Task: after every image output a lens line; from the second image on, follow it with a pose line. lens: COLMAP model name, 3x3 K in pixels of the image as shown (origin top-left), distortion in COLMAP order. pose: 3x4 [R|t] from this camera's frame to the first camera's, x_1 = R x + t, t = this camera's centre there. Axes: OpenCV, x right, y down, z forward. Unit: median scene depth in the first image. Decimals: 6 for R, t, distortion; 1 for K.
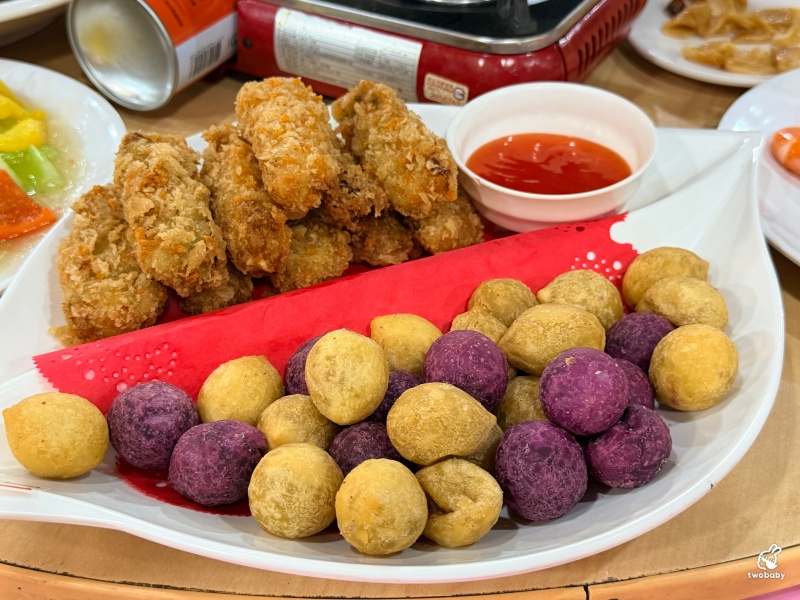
lens RADIAL K [[1070.5, 0, 398.7], [0, 1070.5, 300.9], [0, 0, 1]] dist [0.015616, 0.000000]
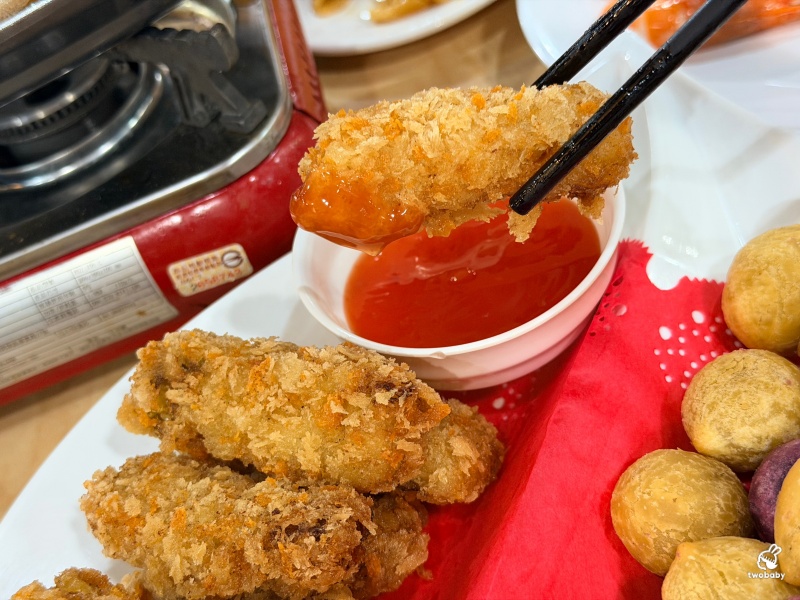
lens RADIAL K [[1098.0, 0, 401.3], [0, 1098.0, 297.1], [0, 0, 1]] dist [0.135623, 0.000000]
pose [[0.709311, -0.639398, 0.296728, -0.097629], [0.647452, 0.757417, 0.084409, -0.200700], [-0.278718, 0.132245, 0.951224, 0.423945]]
